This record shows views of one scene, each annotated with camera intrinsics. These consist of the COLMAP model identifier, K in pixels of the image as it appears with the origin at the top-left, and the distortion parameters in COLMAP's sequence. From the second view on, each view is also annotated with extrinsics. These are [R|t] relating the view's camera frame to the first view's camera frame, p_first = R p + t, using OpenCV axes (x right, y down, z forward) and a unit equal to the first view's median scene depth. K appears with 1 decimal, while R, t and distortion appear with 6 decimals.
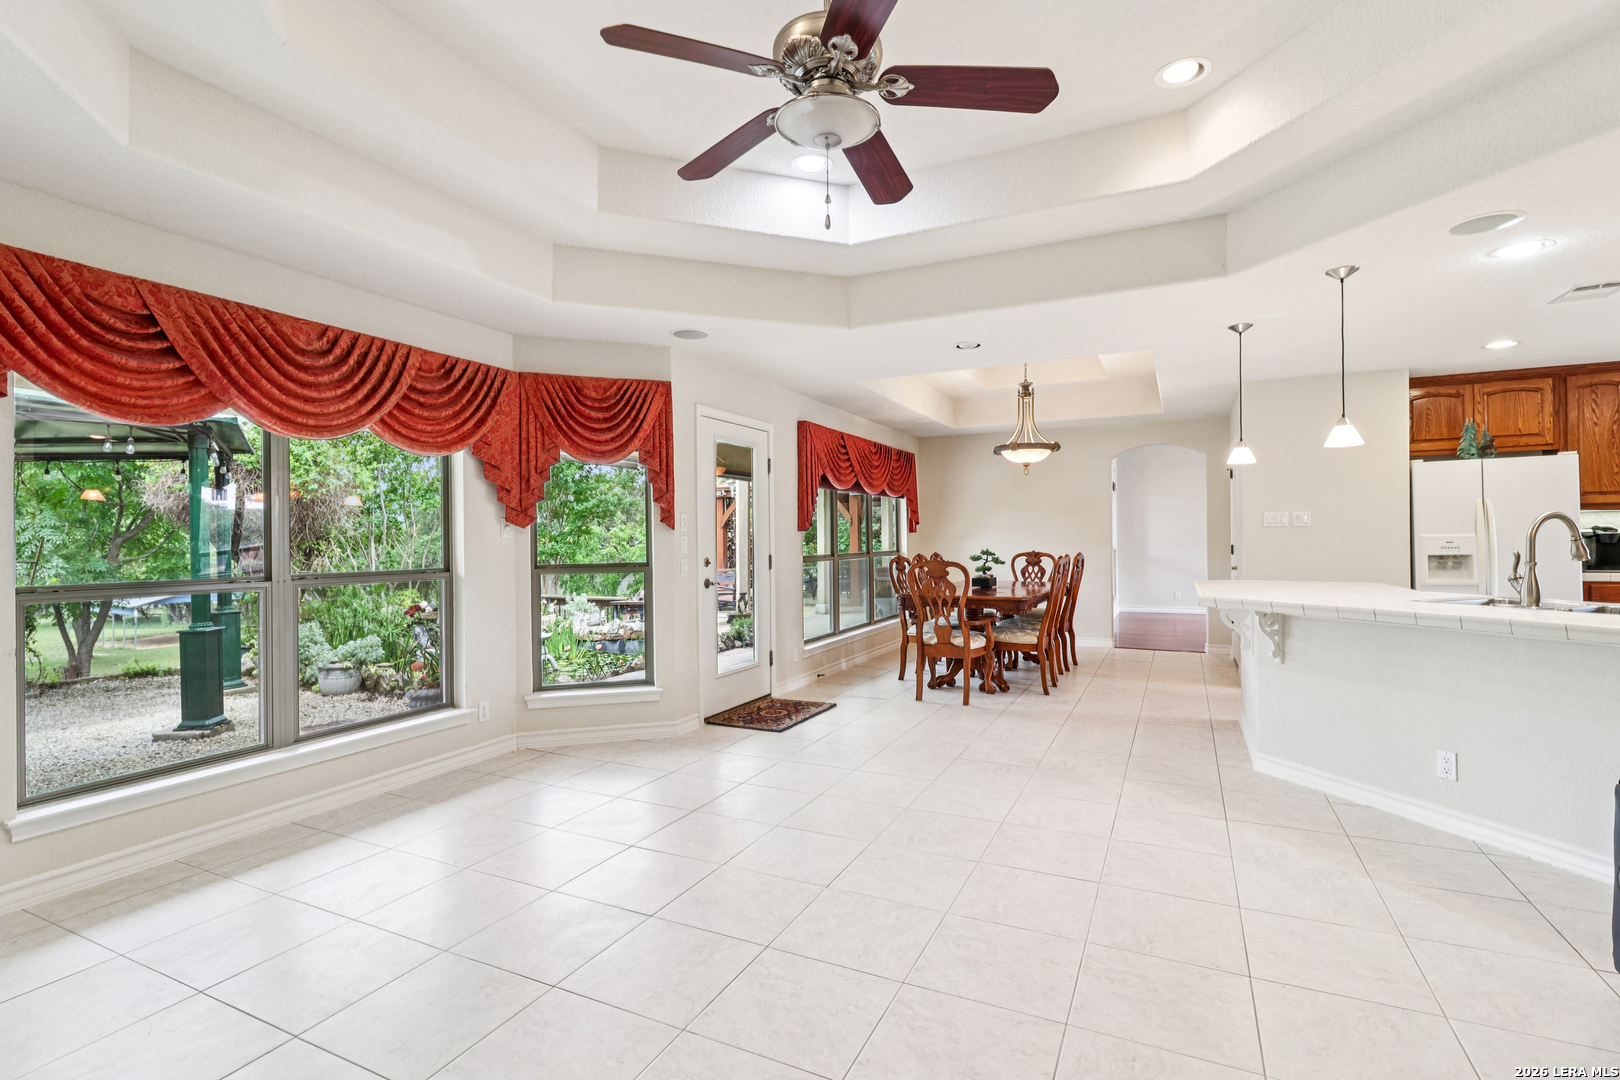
lens RADIAL K [[768.4, 0, 816.6], [0, 768.4, 532.7], [0, 0, 1]] dist [0.003861, -0.001096]
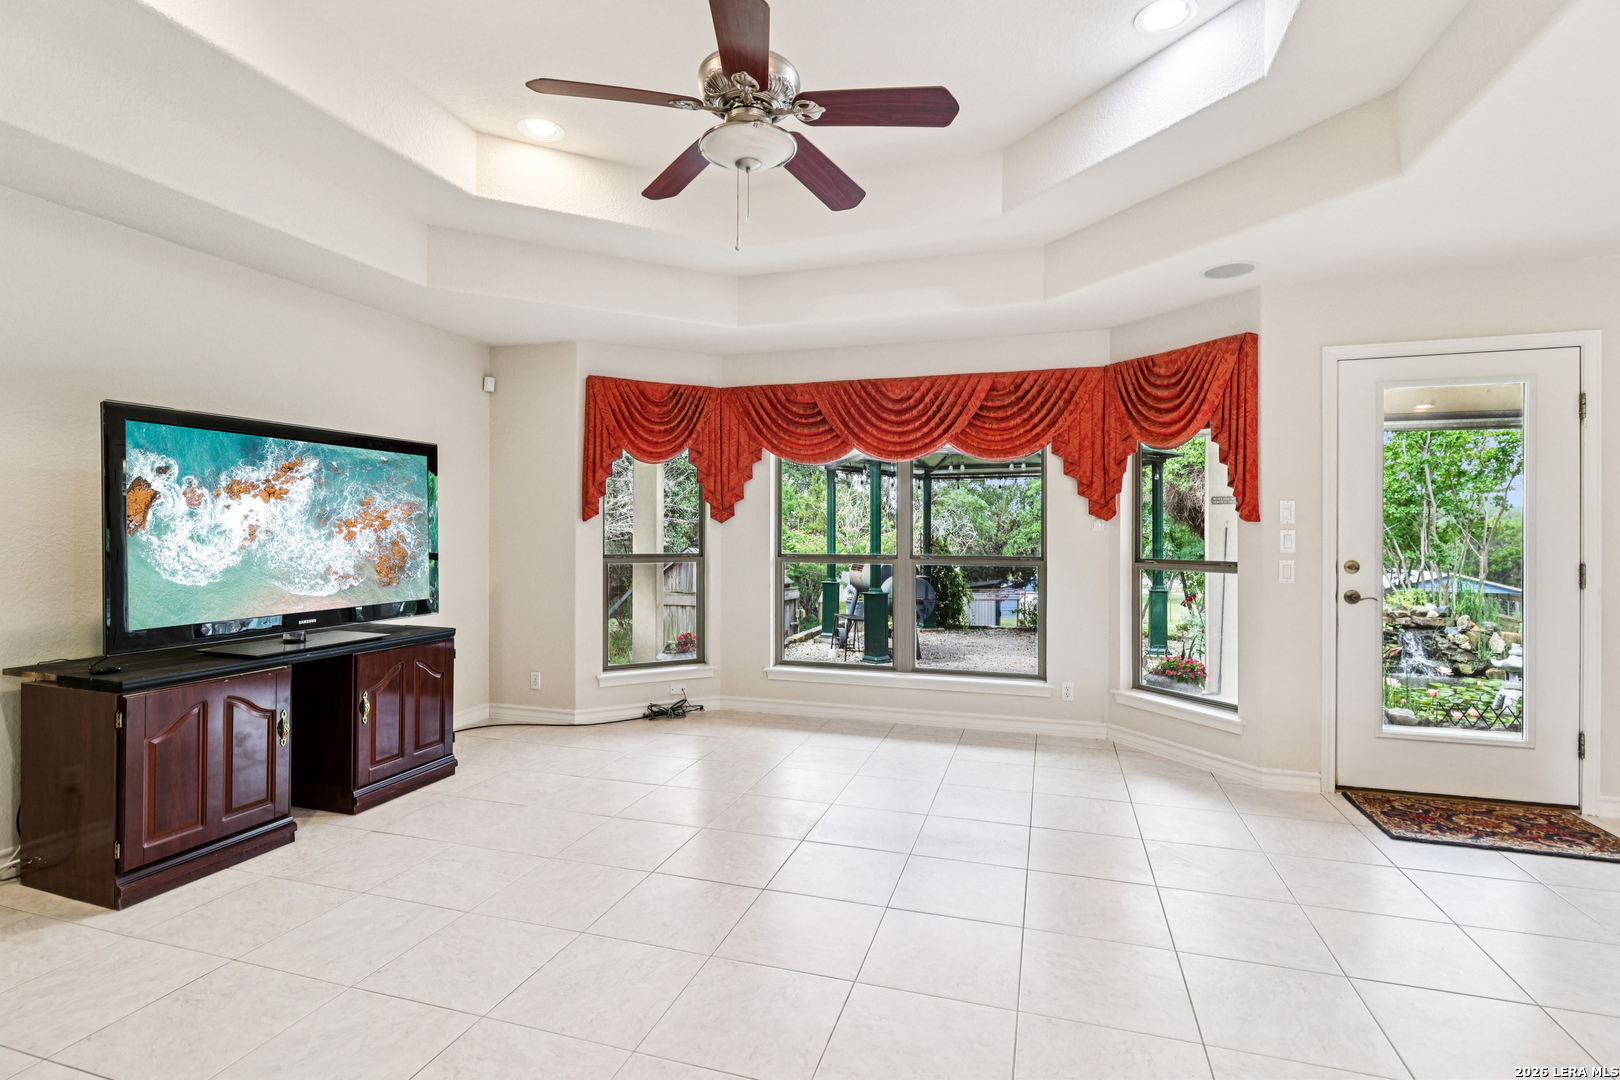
lens RADIAL K [[768.4, 0, 795.7], [0, 768.4, 538.0], [0, 0, 1]] dist [0.003861, -0.001096]
pose [[0.138837, 0.017714, -0.990157, 0.643546], [0.003795, 0.999823, 0.018419, -0.004386], [0.990308, -0.006315, 0.138745, 0.530465]]
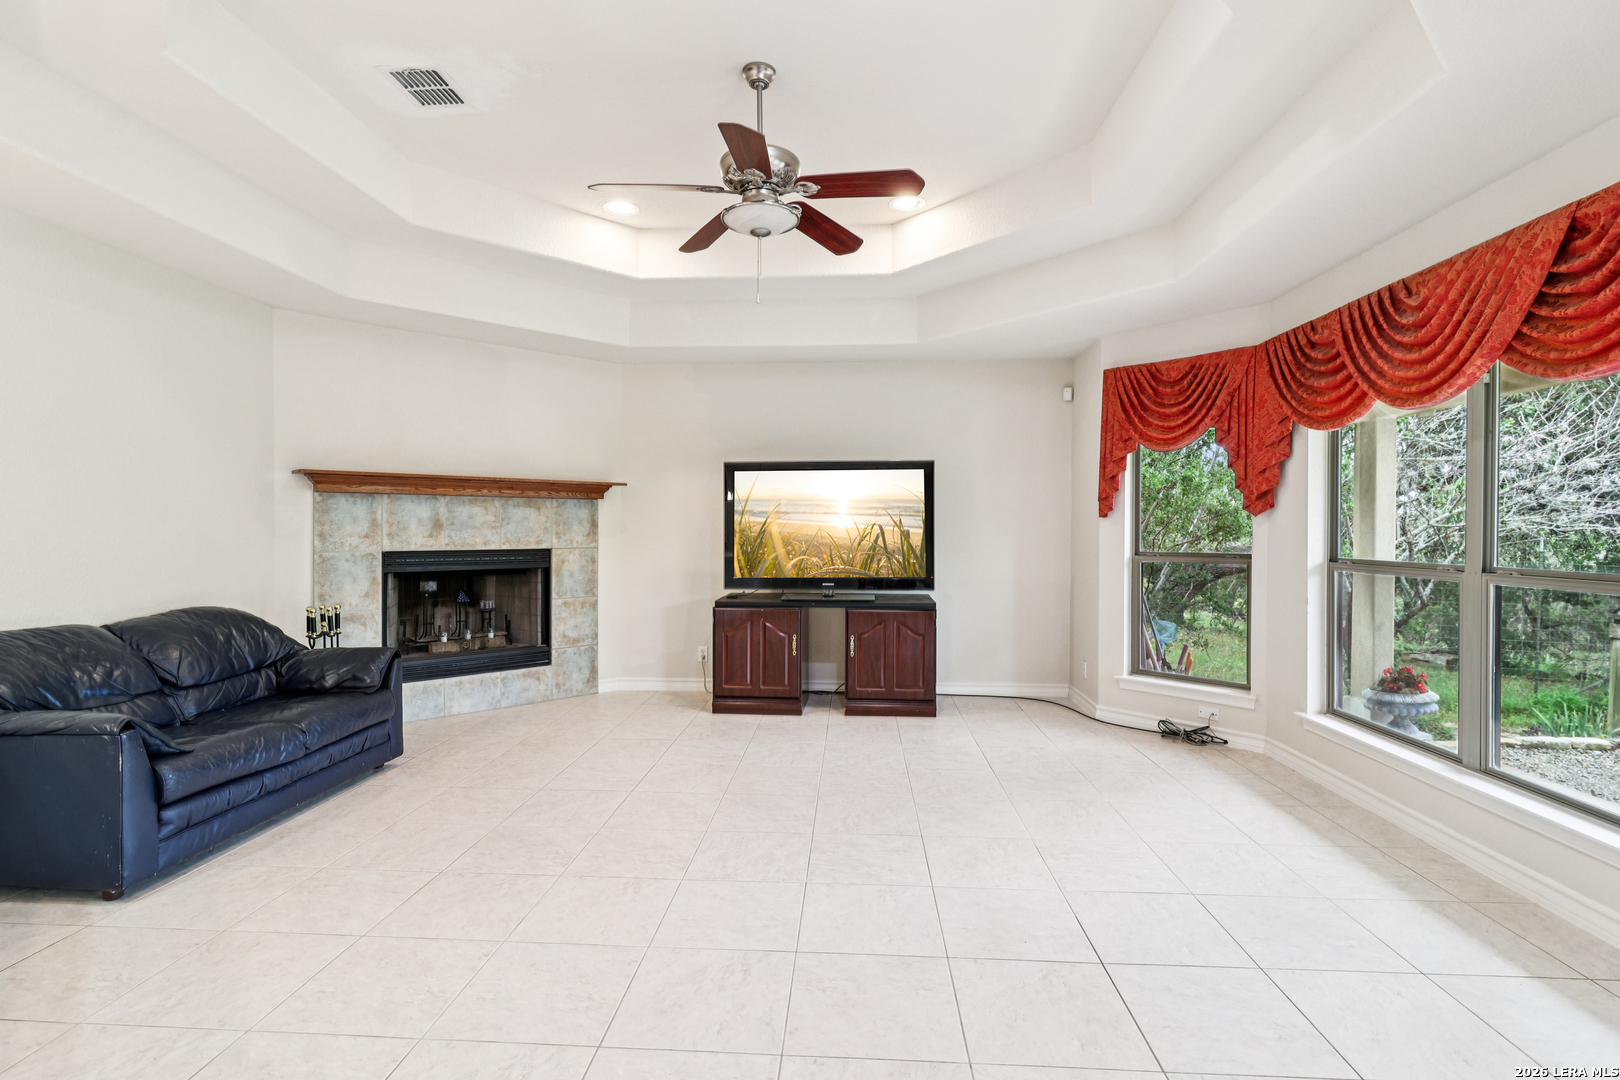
lens RADIAL K [[768.4, 0, 811.8], [0, 768.4, 533.5], [0, 0, 1]] dist [0.003861, -0.001096]
pose [[-0.925901, 0.008873, -0.377662, 0.261796], [0.008698, 0.999960, 0.002168, 0.009824], [0.377666, -0.001278, -0.925941, 1.341943]]
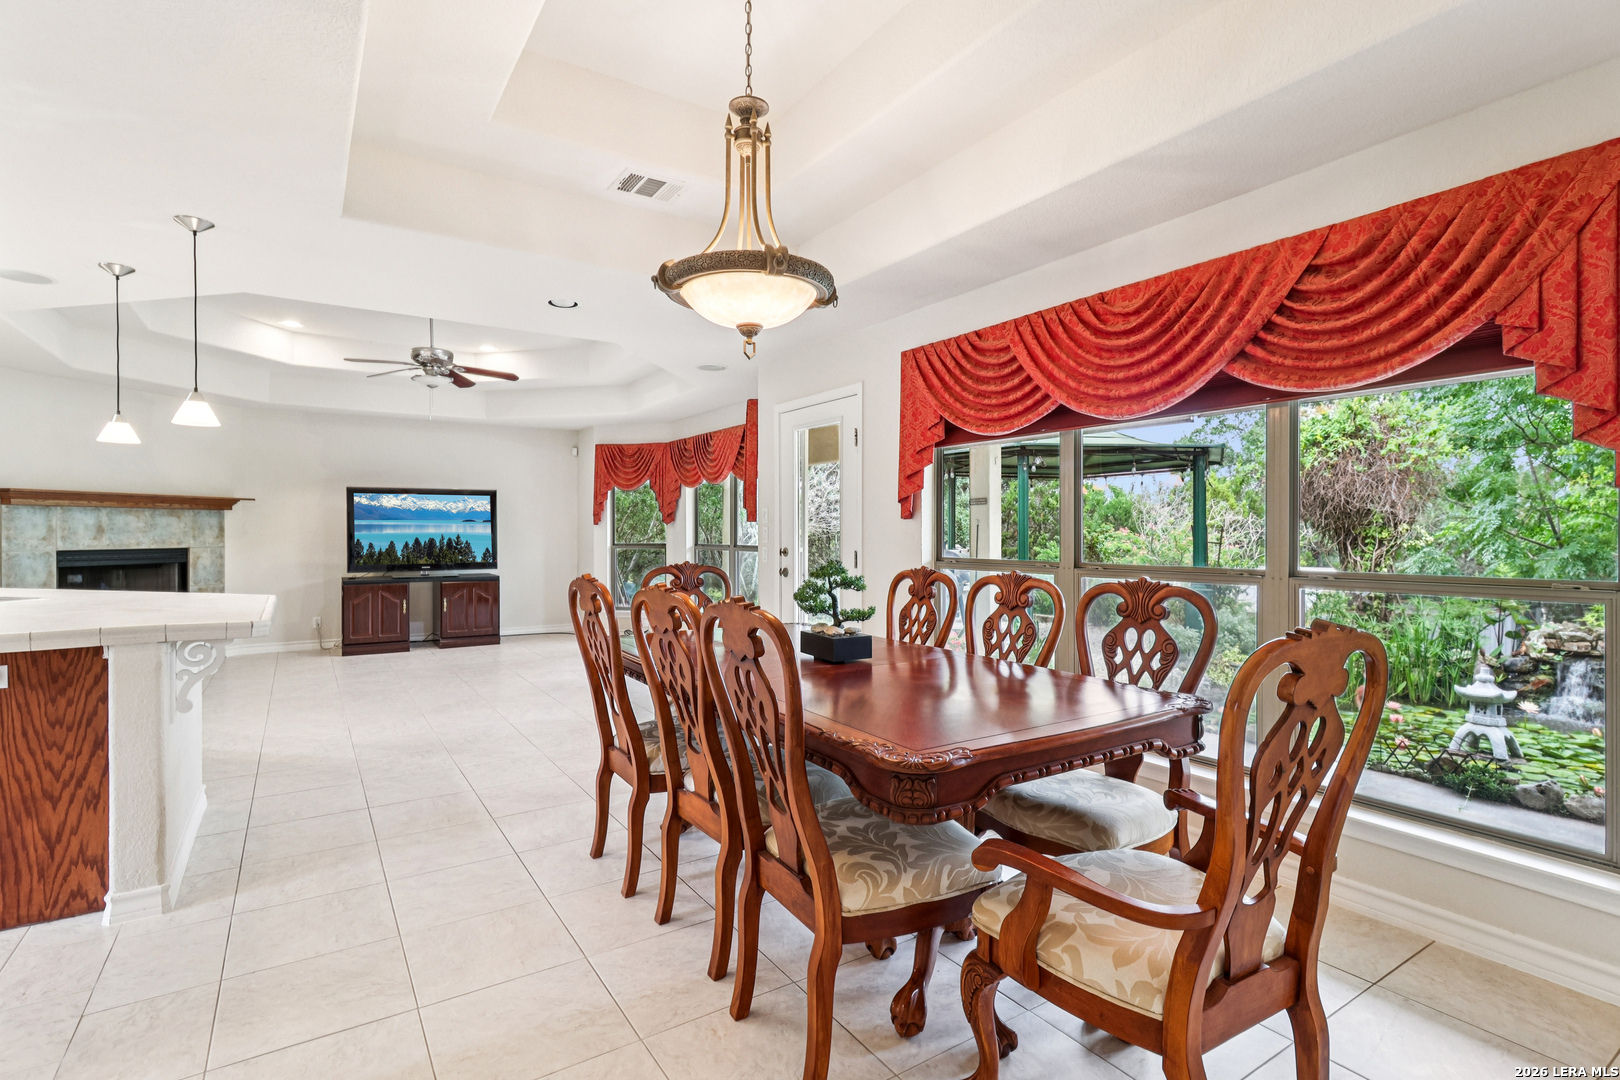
lens RADIAL K [[768.4, 0, 804.4], [0, 768.4, 544.1], [0, 0, 1]] dist [0.003861, -0.001096]
pose [[-0.523186, 0.023847, -0.851885, 0.978470], [0.012801, 0.999716, 0.020124, 0.009391], [0.852122, -0.000376, -0.523342, 2.091487]]
